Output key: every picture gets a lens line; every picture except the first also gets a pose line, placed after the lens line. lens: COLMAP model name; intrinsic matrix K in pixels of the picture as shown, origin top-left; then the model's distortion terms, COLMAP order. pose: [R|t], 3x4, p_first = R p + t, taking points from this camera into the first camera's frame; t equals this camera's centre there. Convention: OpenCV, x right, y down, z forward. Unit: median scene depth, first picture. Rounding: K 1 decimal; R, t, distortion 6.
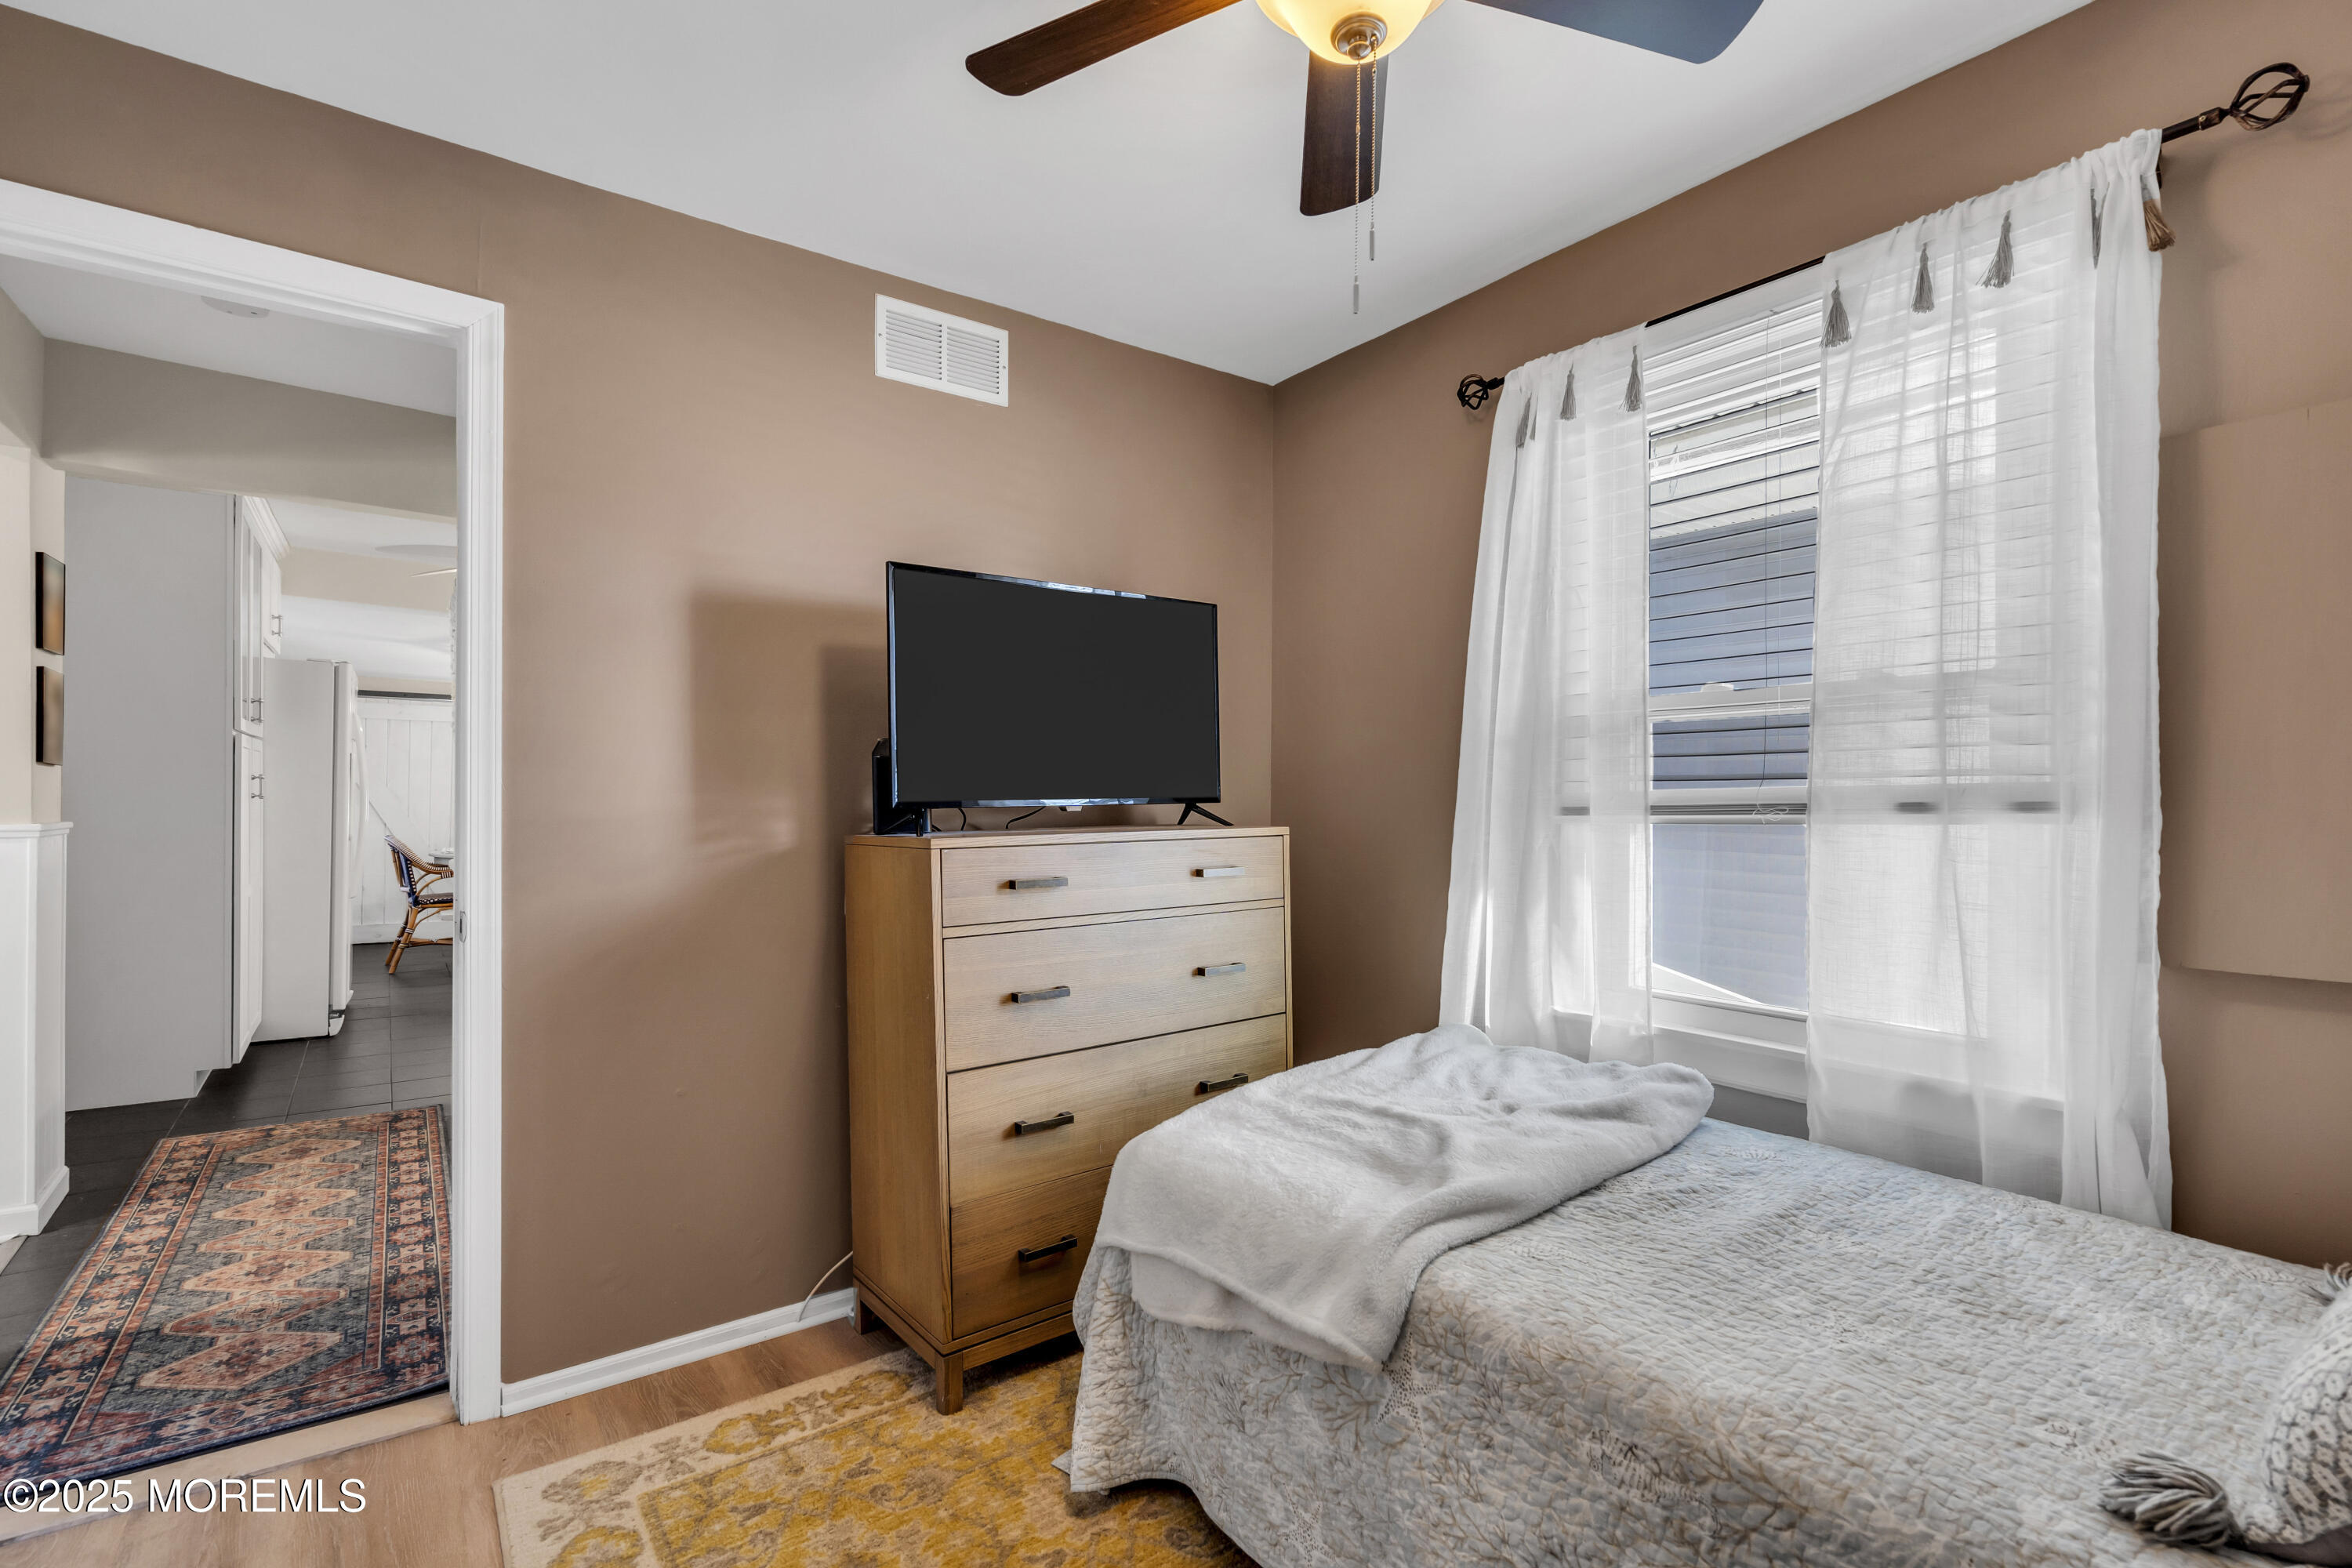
lens RADIAL K [[1068.1, 0, 1166.4], [0, 1068.1, 788.2], [0, 0, 1]] dist [-0.002763, 0.000405]
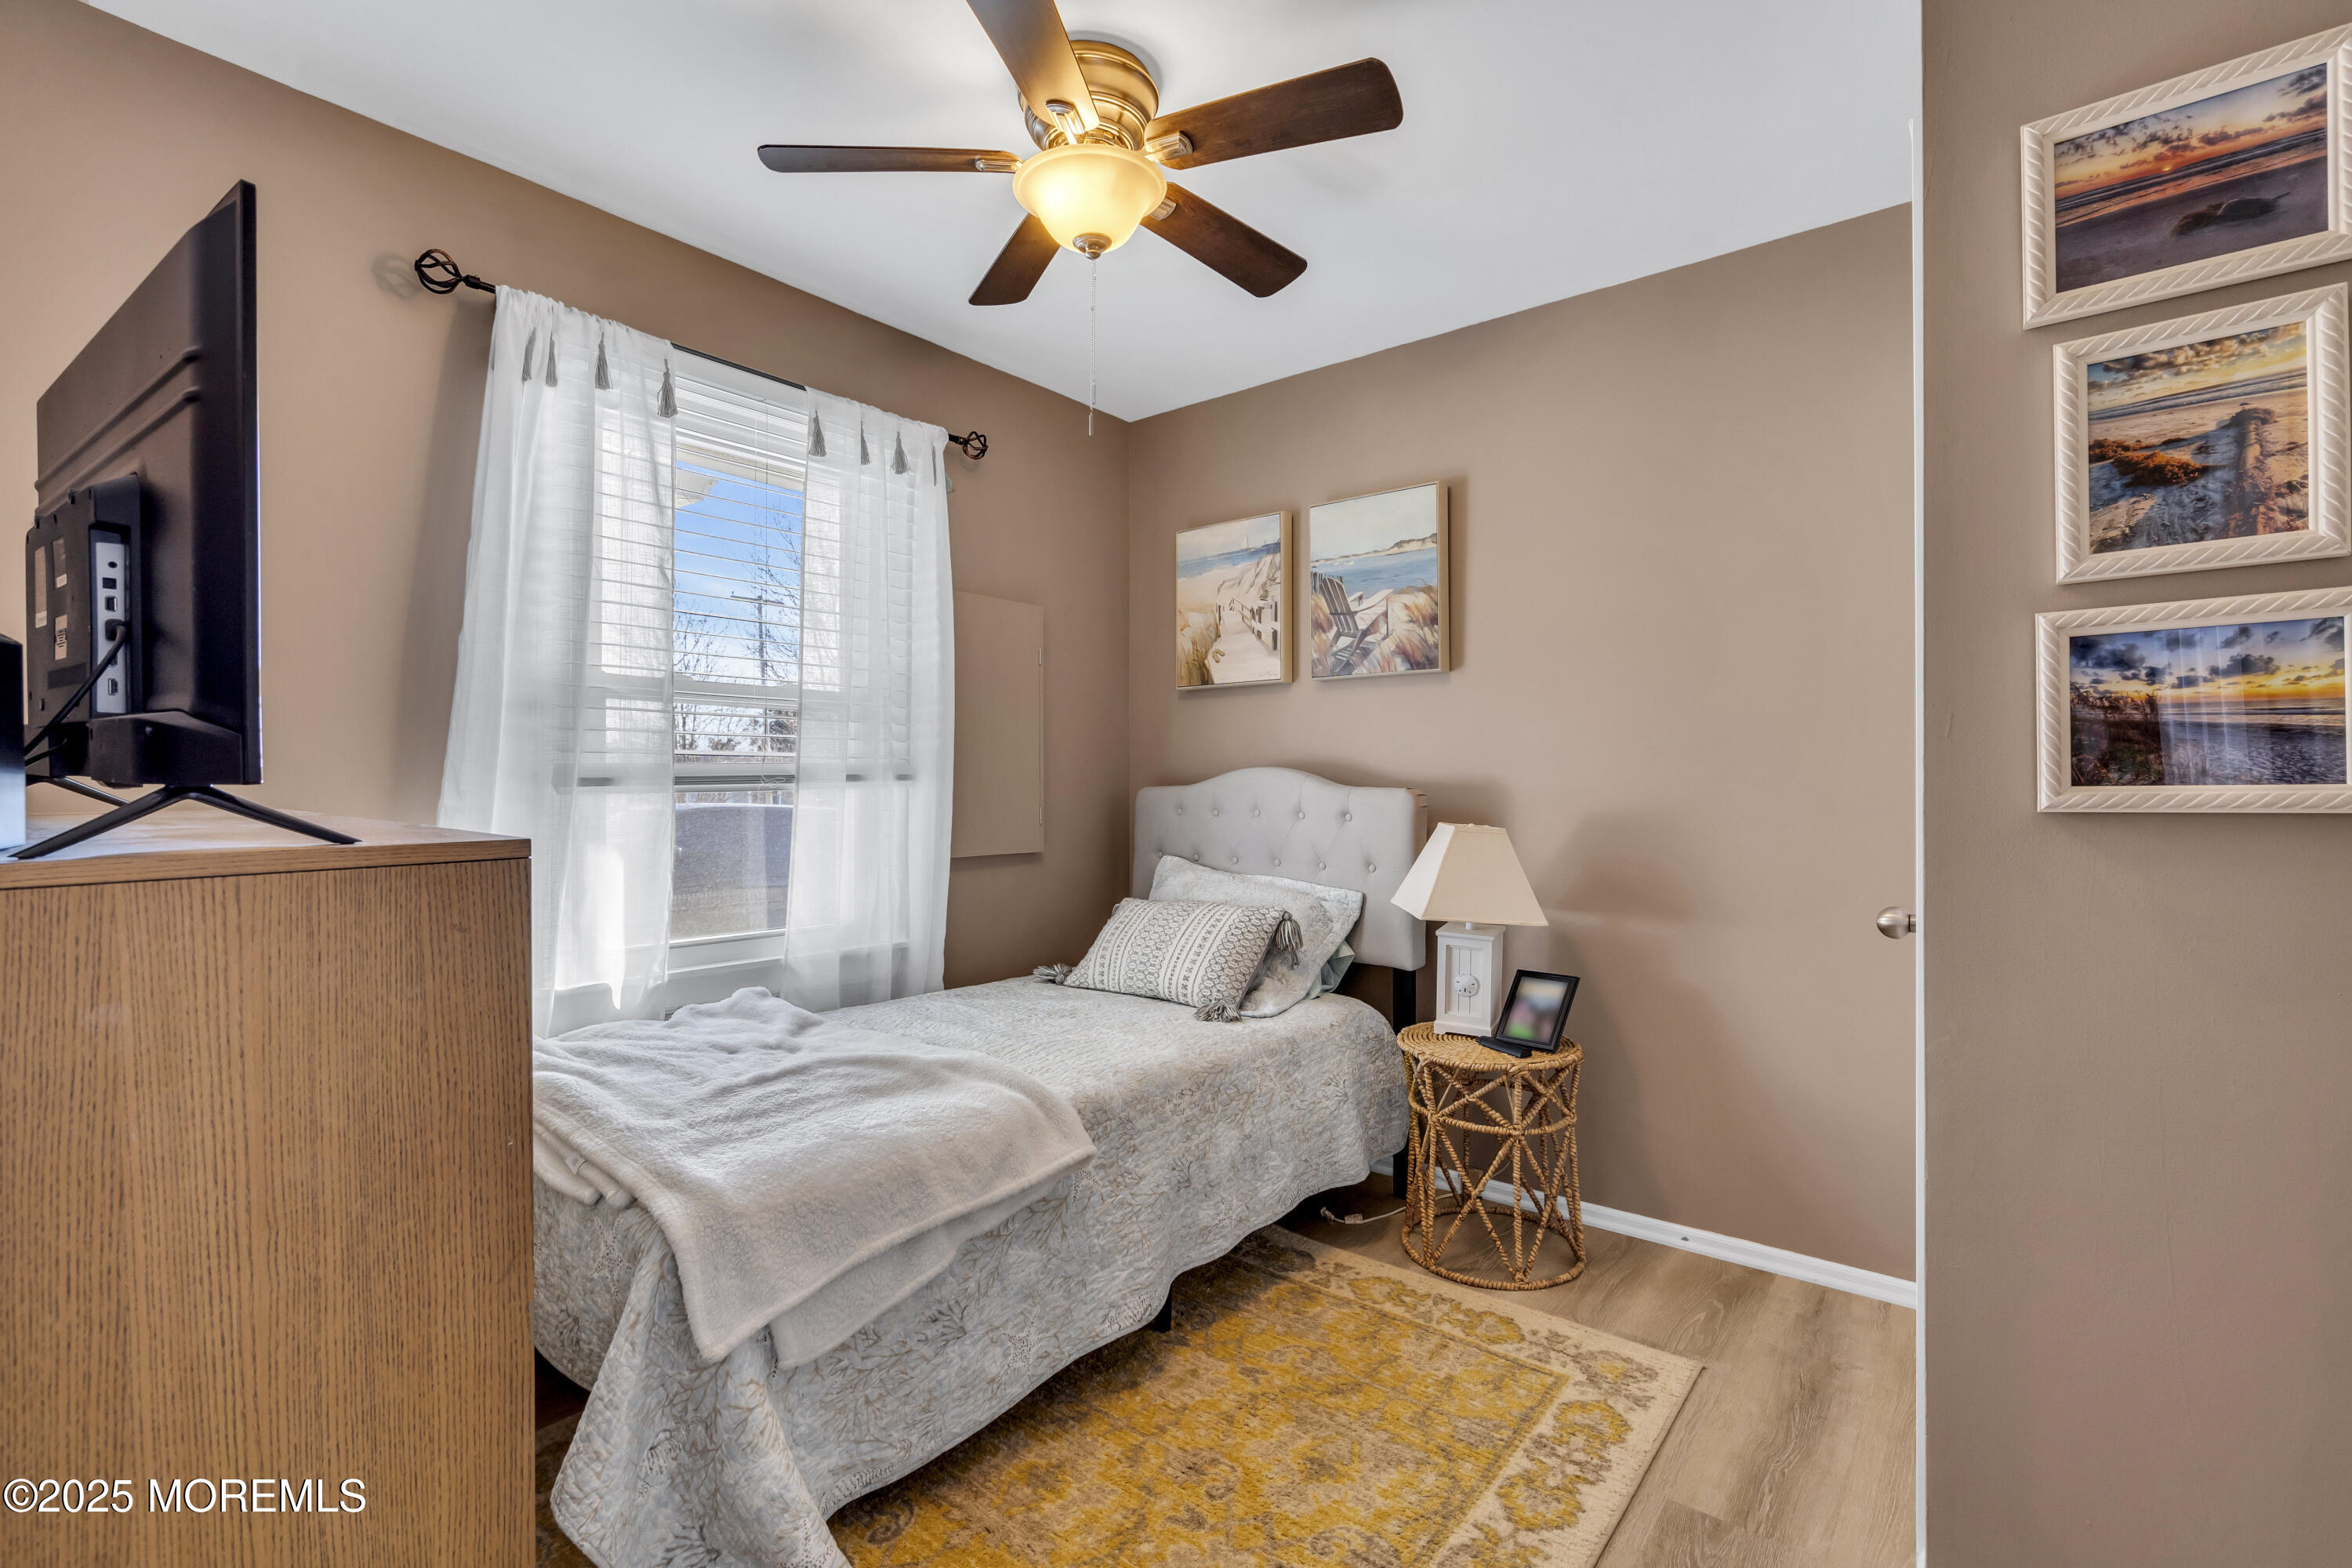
lens RADIAL K [[1068.1, 0, 1166.4], [0, 1068.1, 788.2], [0, 0, 1]] dist [-0.002763, 0.000405]
pose [[-0.254129, -0.005956, 0.967152, -0.928963], [-0.012727, 0.999915, 0.002814, 0.022469], [-0.967087, -0.011594, -0.254183, 0.953148]]
